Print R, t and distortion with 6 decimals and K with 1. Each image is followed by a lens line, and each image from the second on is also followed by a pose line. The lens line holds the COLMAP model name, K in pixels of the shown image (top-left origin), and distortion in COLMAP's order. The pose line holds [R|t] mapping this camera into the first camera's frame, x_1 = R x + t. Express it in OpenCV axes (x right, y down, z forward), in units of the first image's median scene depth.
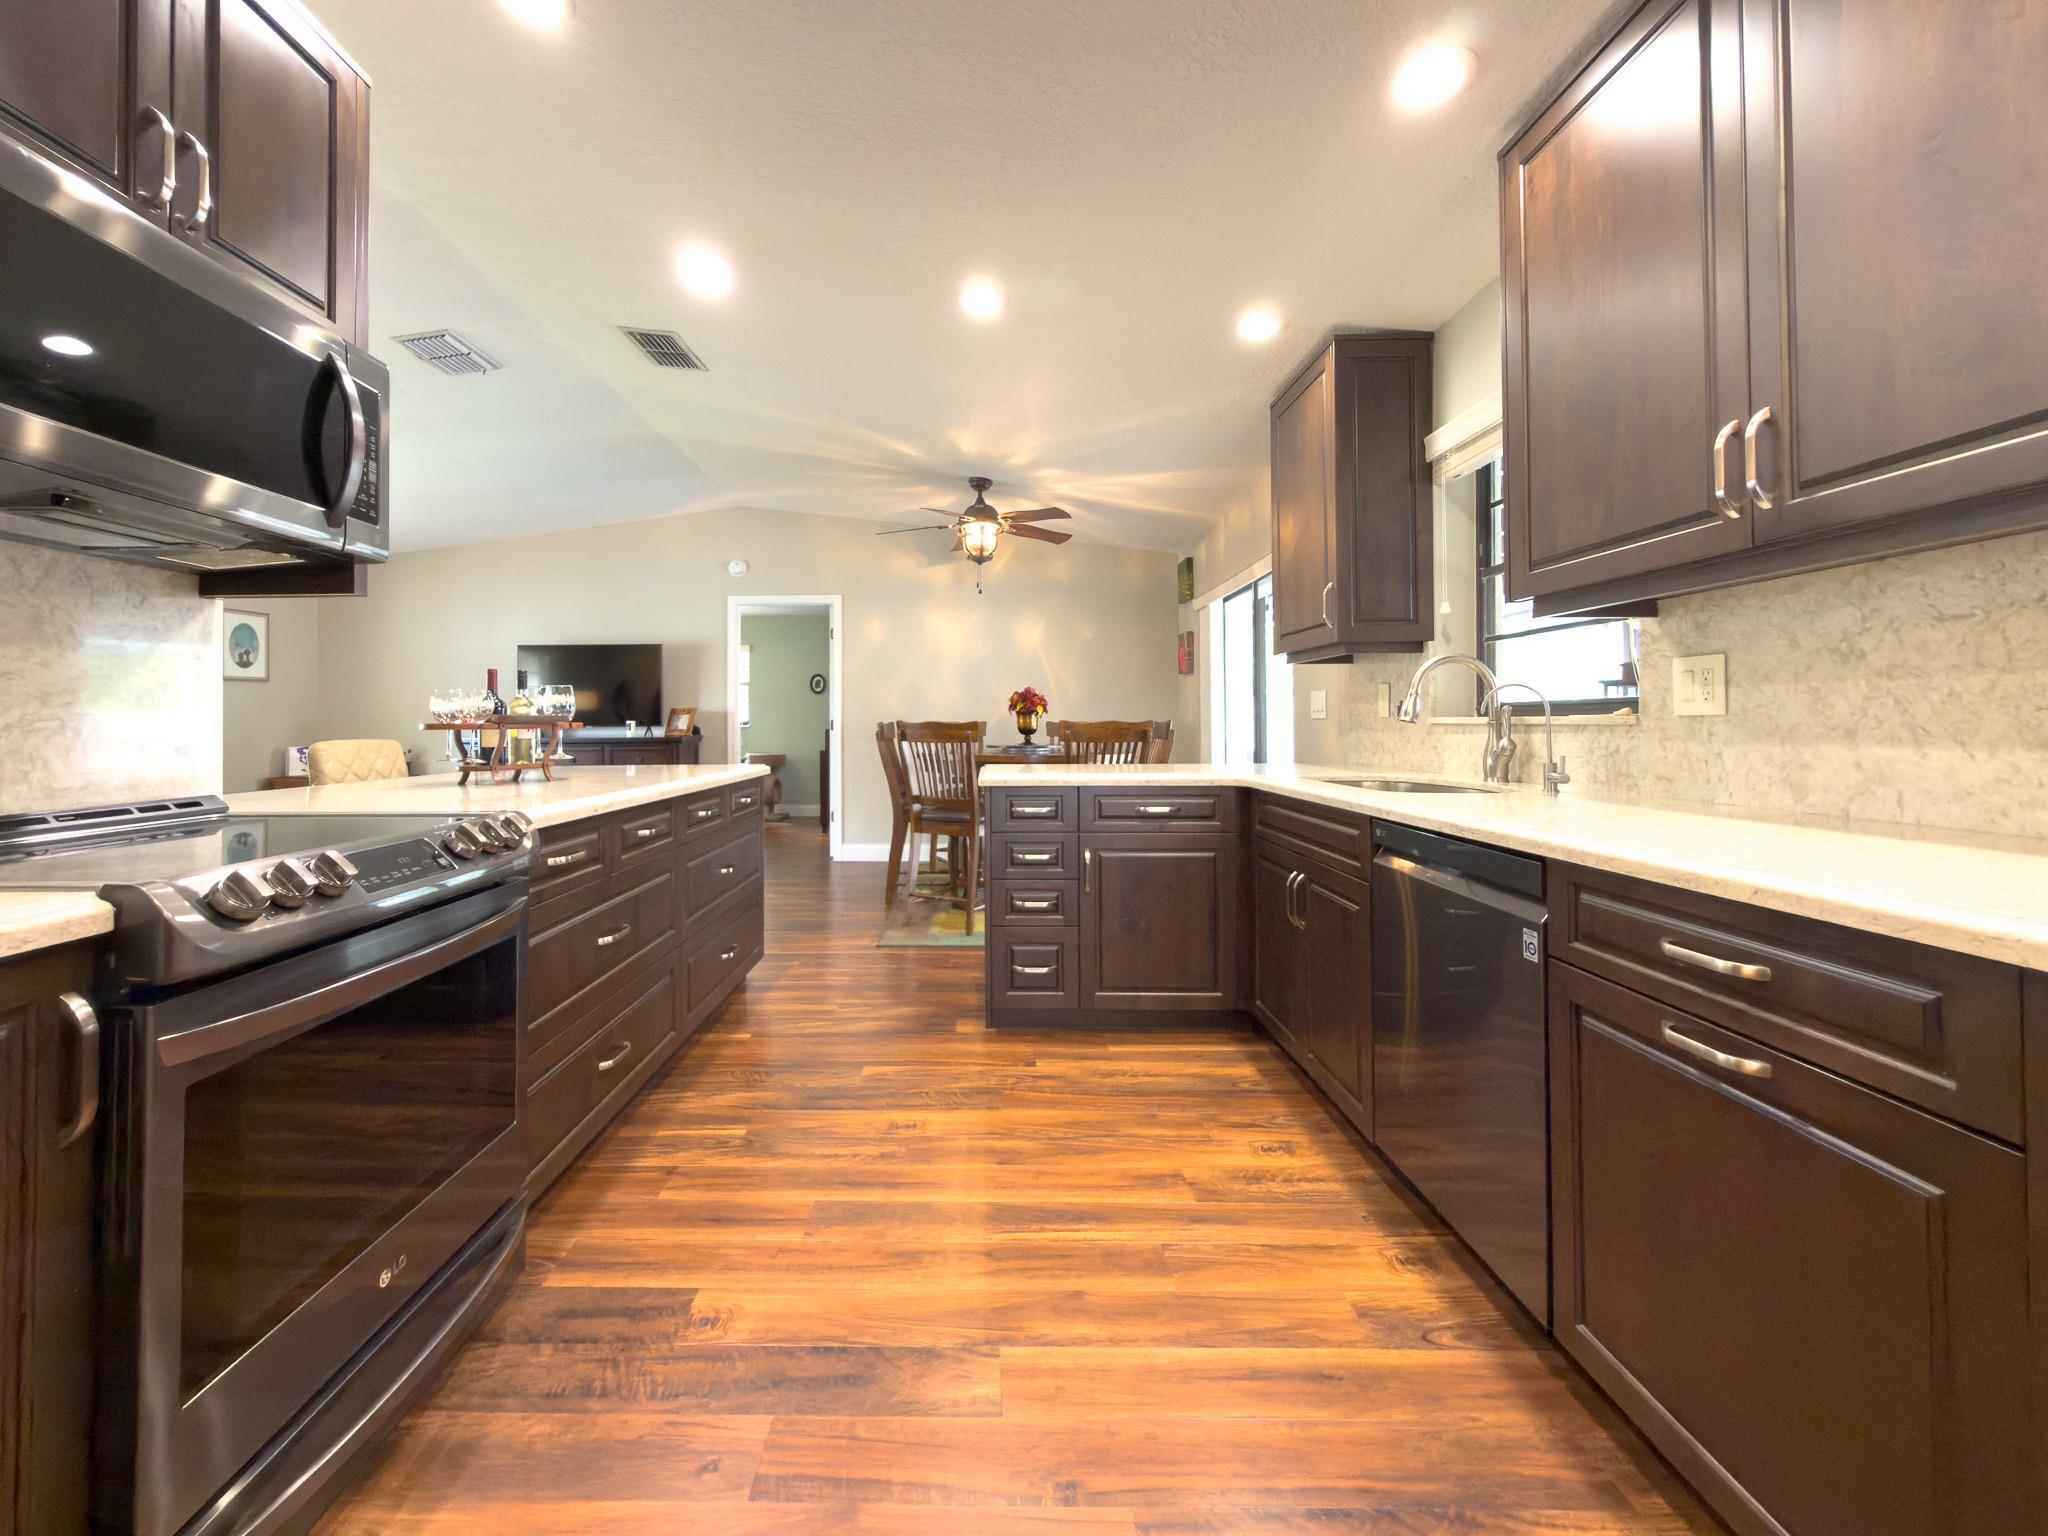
lens RADIAL K [[882.7, 0, 990.0], [0, 882.7, 706.9], [0, 0, 1]] dist [0.007928, -0.001046]
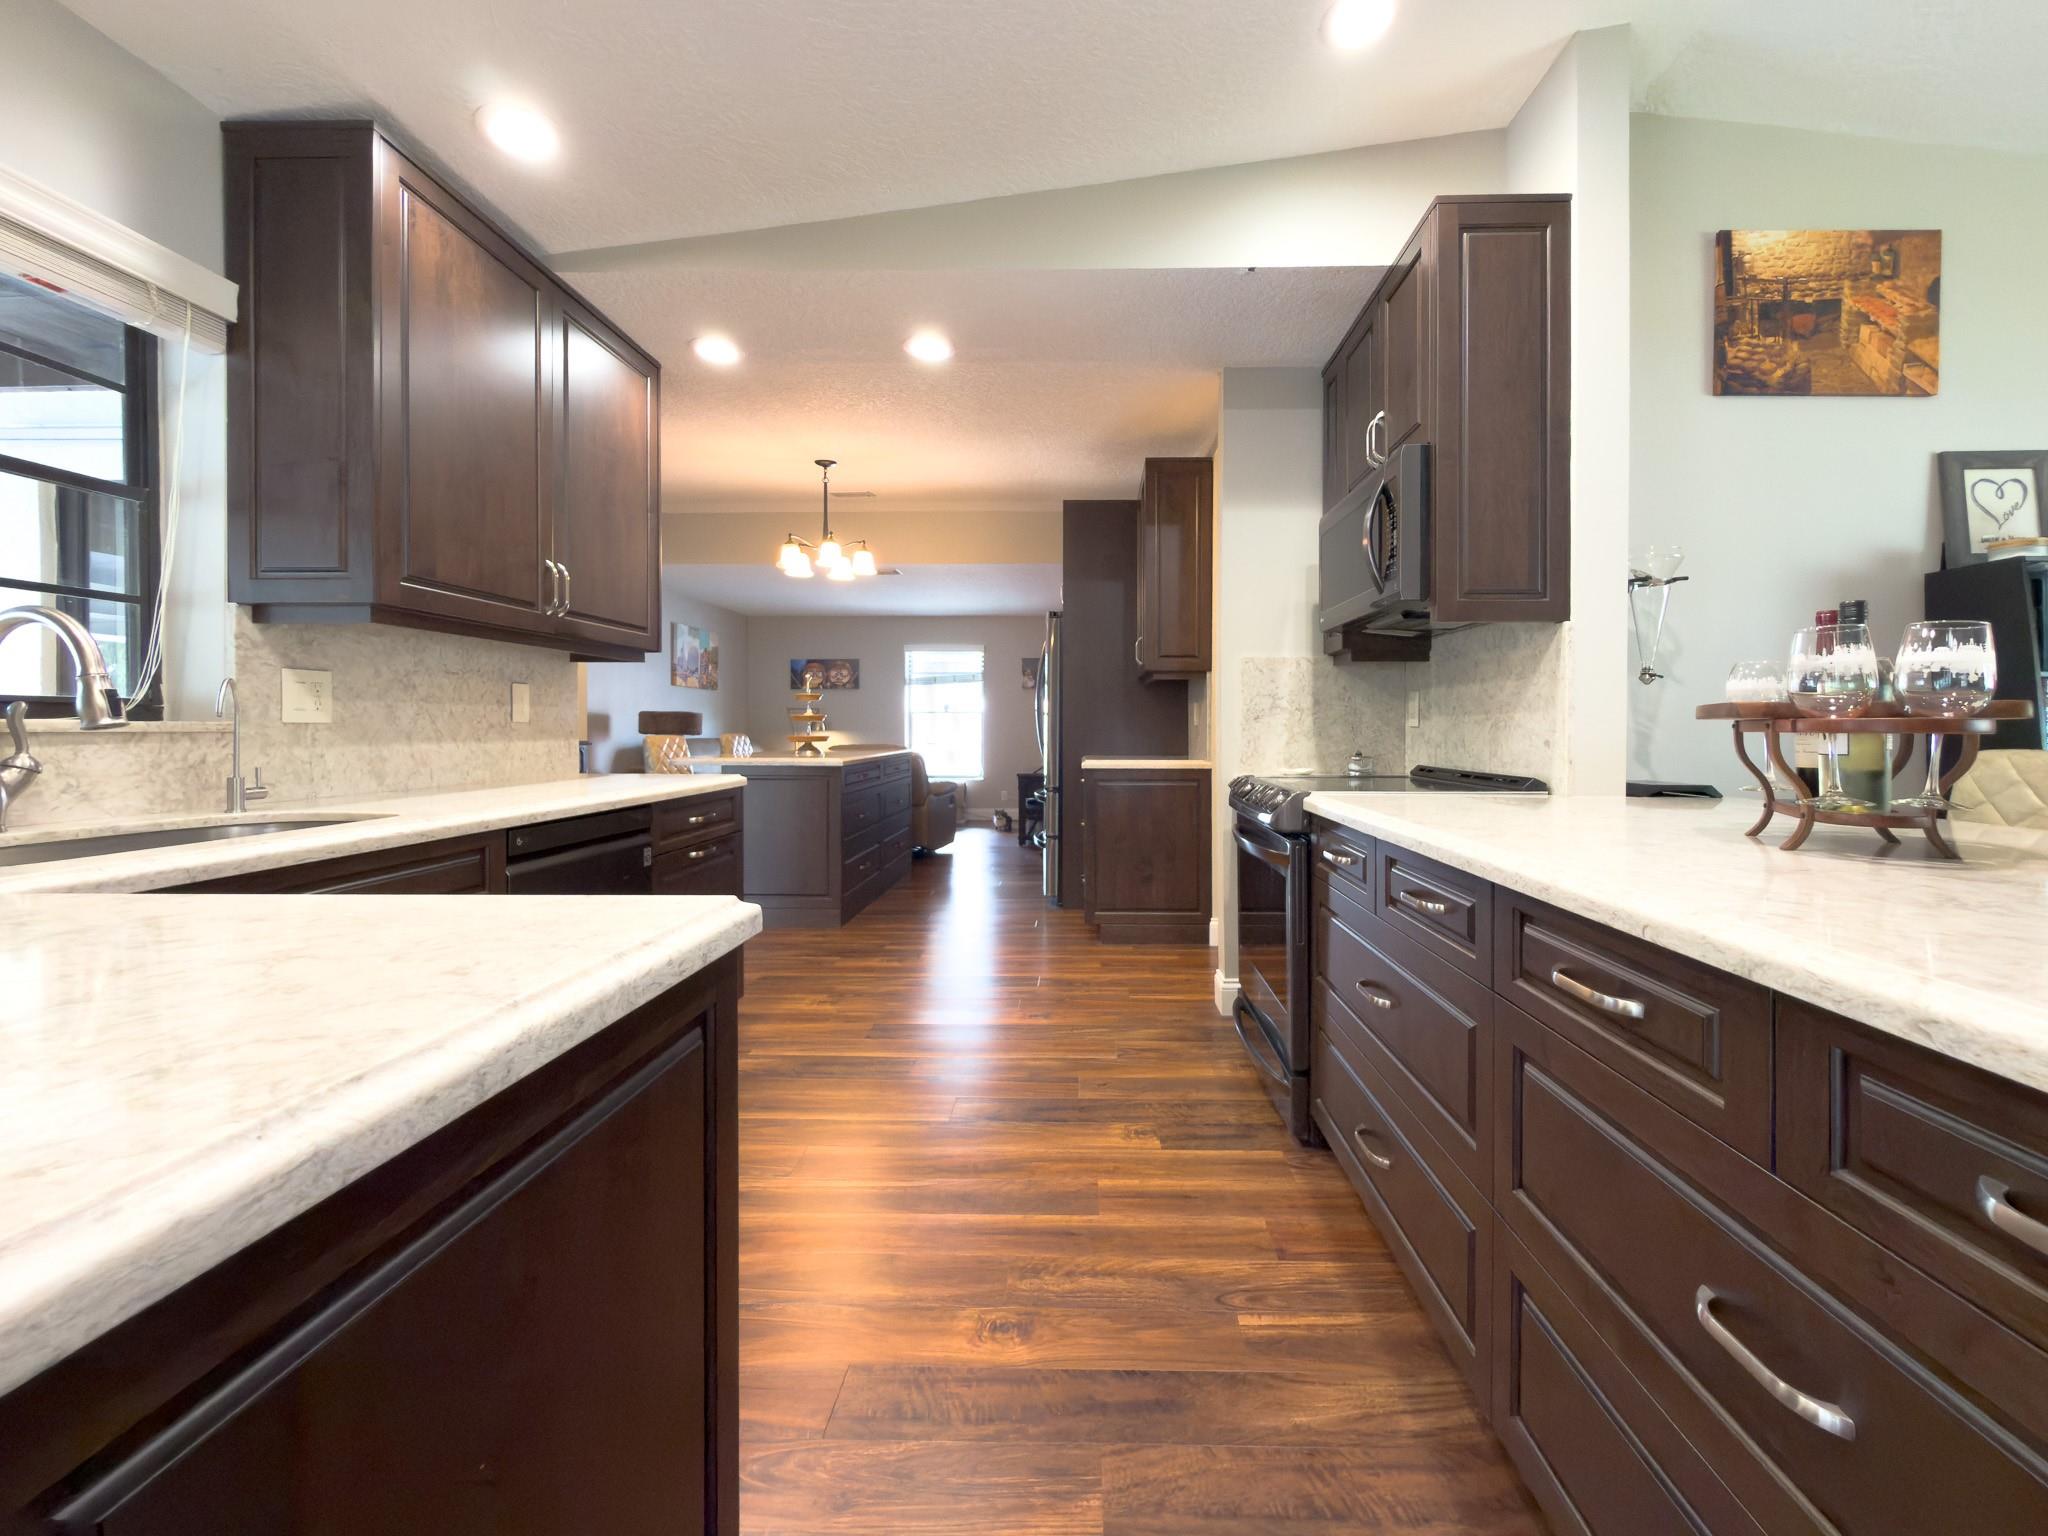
lens RADIAL K [[838.8, 0, 1108.8], [0, 838.8, 701.9], [0, 0, 1]] dist [0.000016, -0.000301]
pose [[-0.999888, 0.002559, -0.014779, -0.129780], [0.003303, 0.998719, -0.050494, 0.025103], [0.014631, -0.050537, -0.998615, 1.298006]]
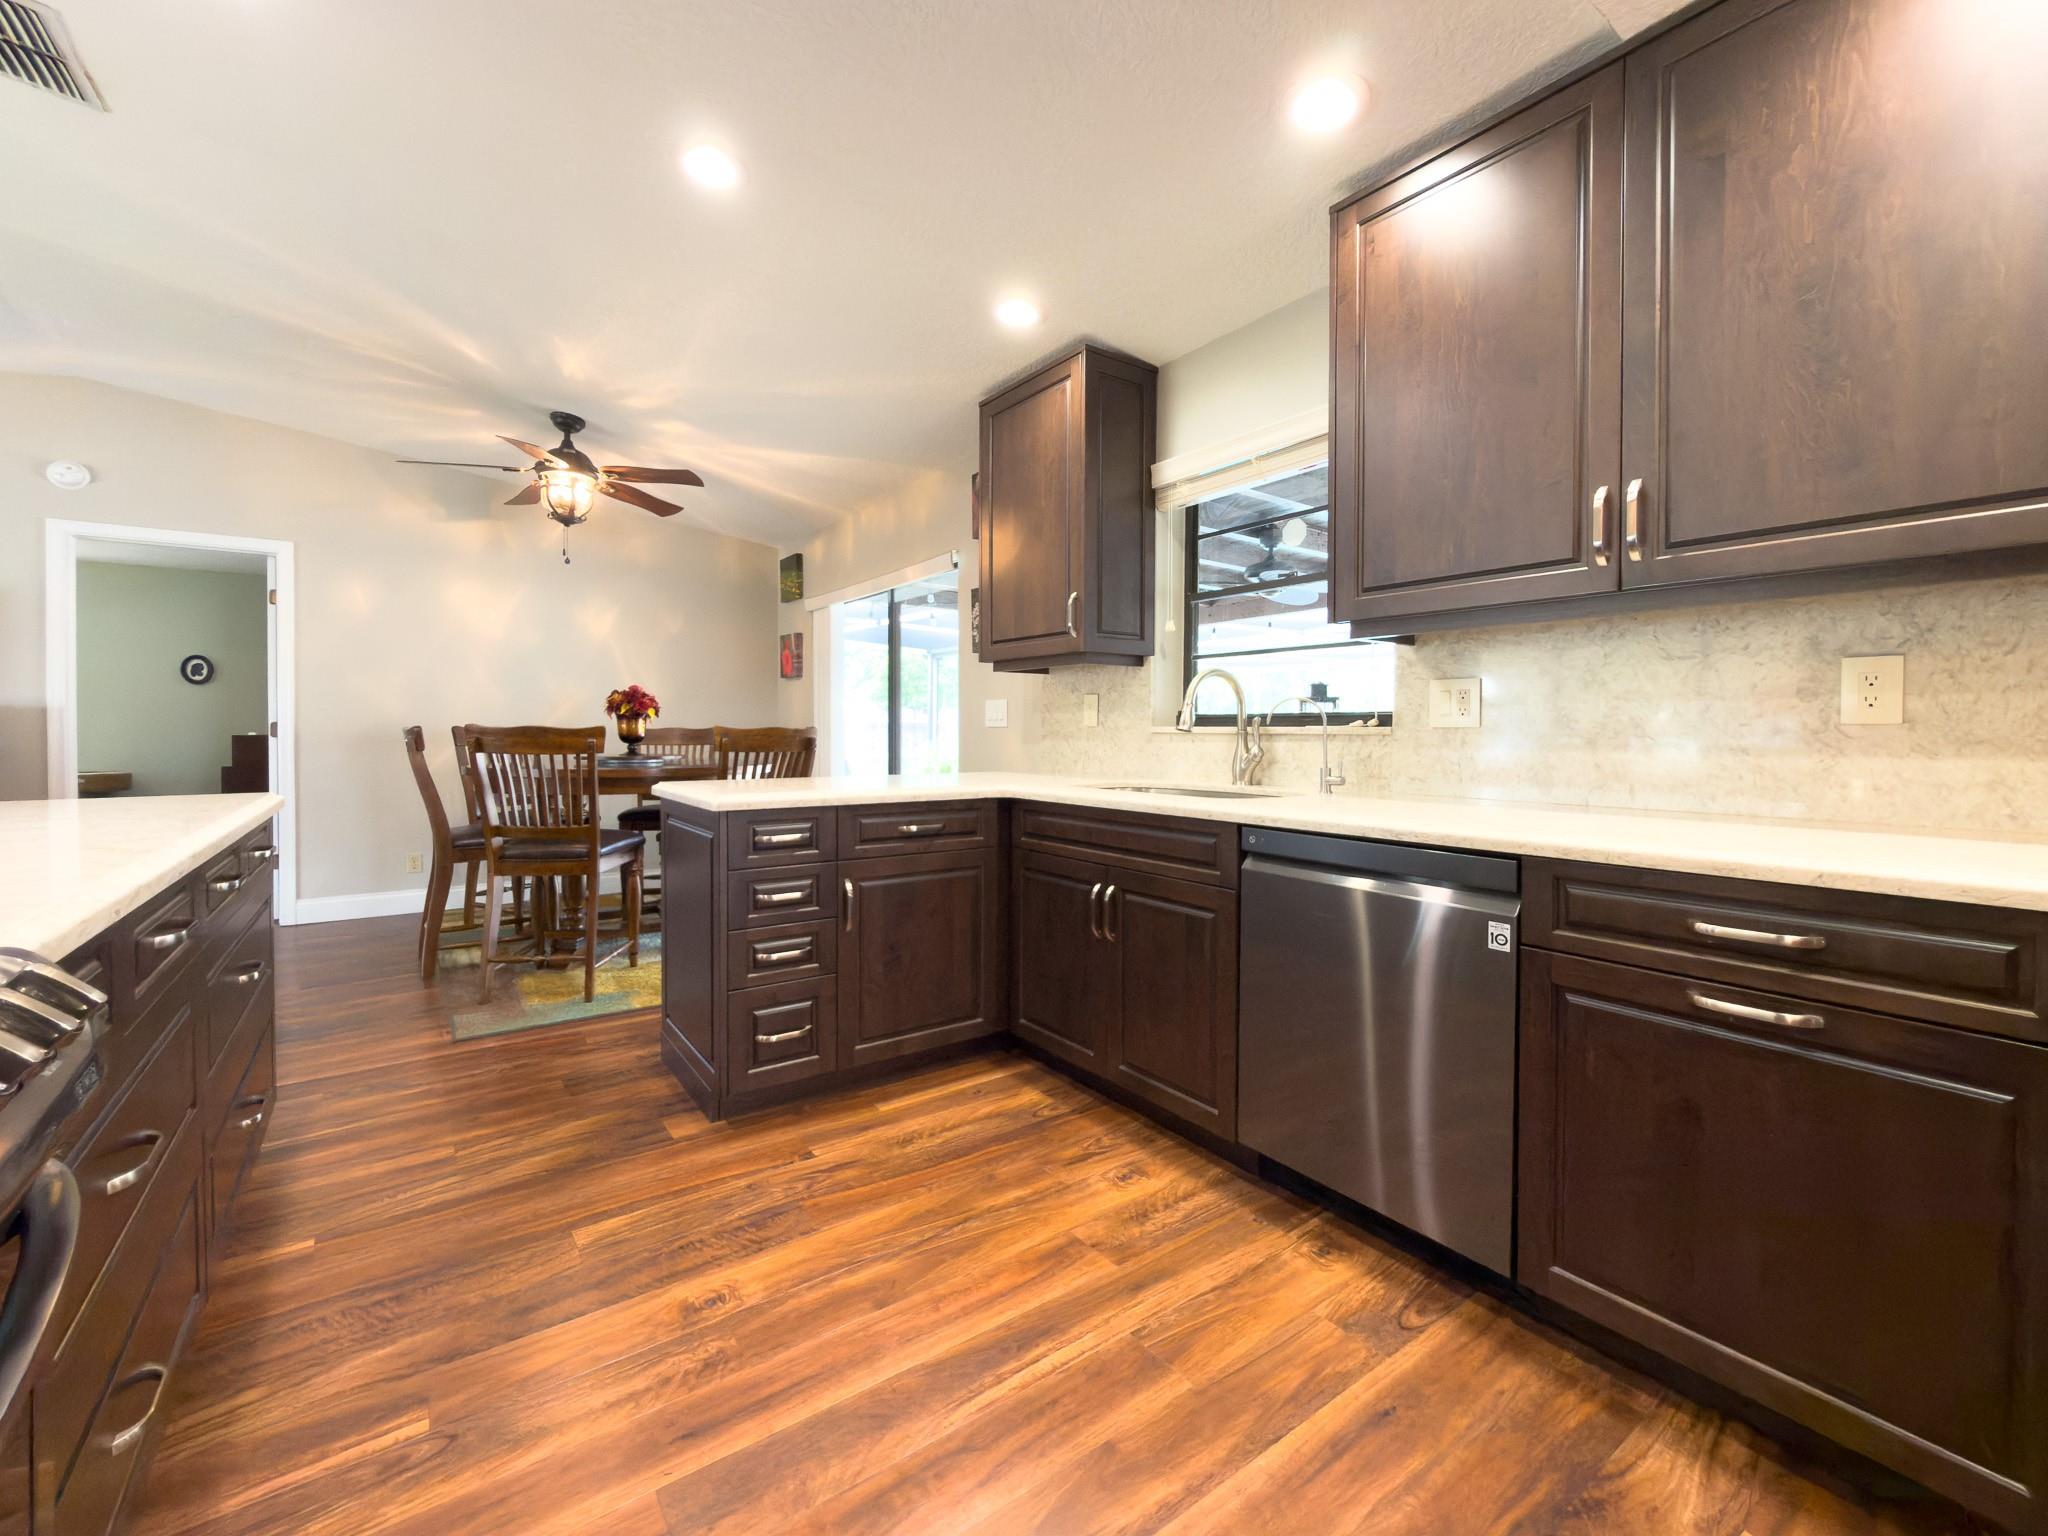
lens RADIAL K [[857.3, 0, 1054.1], [0, 857.3, 734.8], [0, 0, 1]] dist [0.005020, 0.000258]
pose [[0.799925, 0.003426, 0.600090, -0.224817], [-0.017068, 0.999709, 0.017044, 0.005811], [-0.599857, -0.023876, 0.799751, 0.235955]]
